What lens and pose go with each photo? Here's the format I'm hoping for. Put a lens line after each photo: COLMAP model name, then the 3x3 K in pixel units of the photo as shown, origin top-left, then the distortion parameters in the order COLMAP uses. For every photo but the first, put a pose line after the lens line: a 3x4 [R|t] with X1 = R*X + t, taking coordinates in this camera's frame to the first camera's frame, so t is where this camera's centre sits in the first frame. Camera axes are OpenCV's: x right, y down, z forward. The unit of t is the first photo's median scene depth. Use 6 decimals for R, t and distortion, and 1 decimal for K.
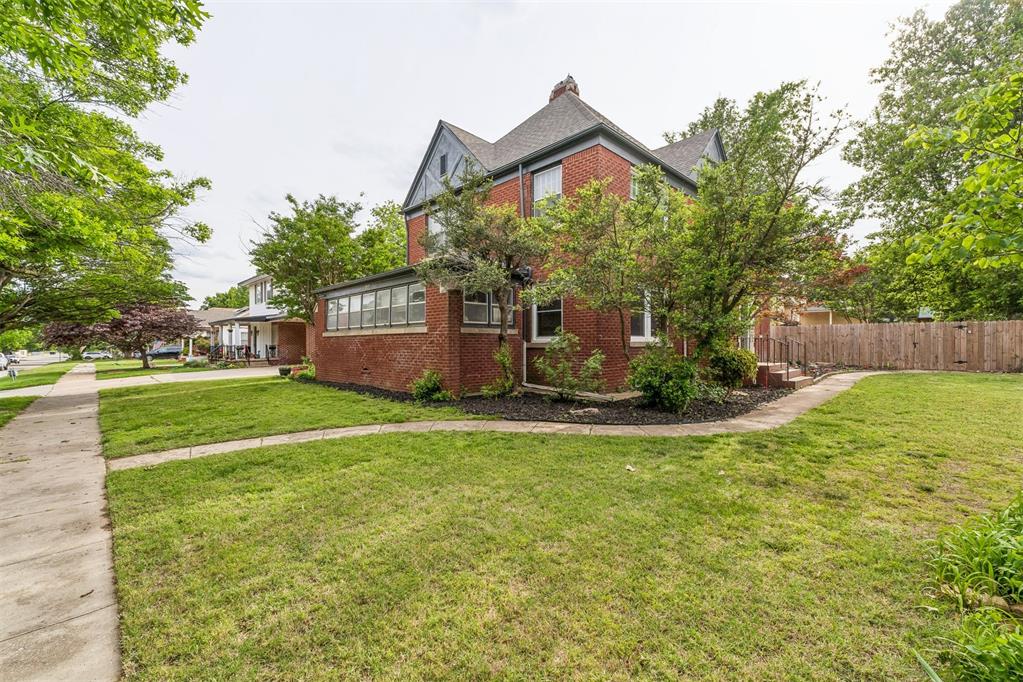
lens RADIAL K [[432.5, 0, 511.9], [0, 432.5, 342.8], [0, 0, 1]] dist [0.003942, 0.000580]
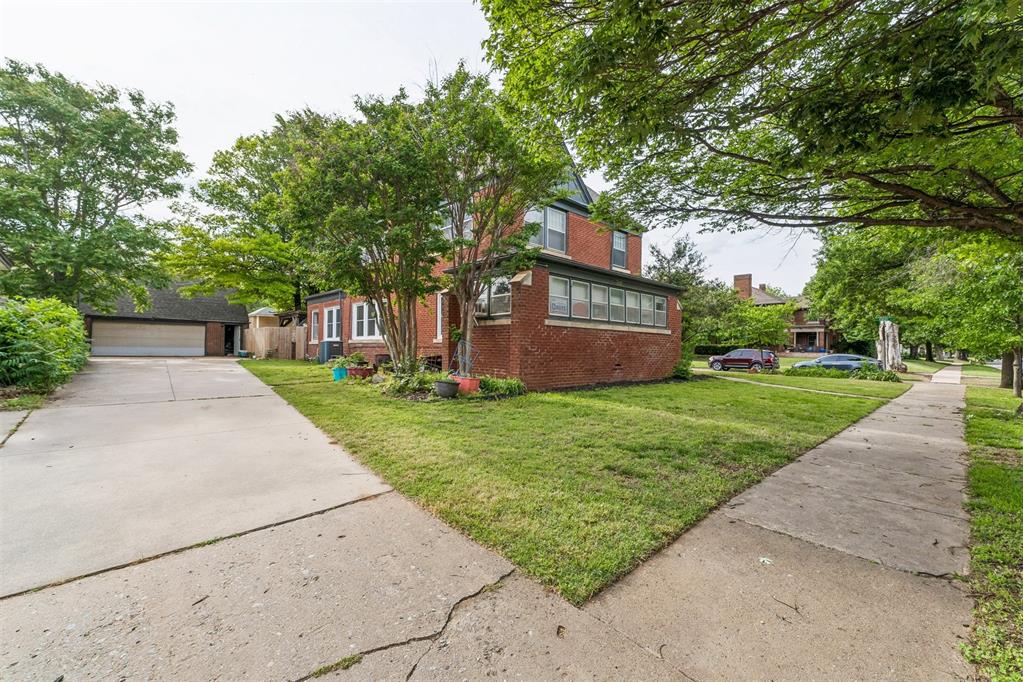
lens RADIAL K [[432.5, 0, 515.6], [0, 432.5, 342.9], [0, 0, 1]] dist [0.003942, 0.000580]
pose [[-0.027233, 0.016494, 0.999493, -1.340516], [-0.016946, 0.999713, -0.016960, 0.031632], [-0.999485, -0.017399, -0.026946, 1.278279]]
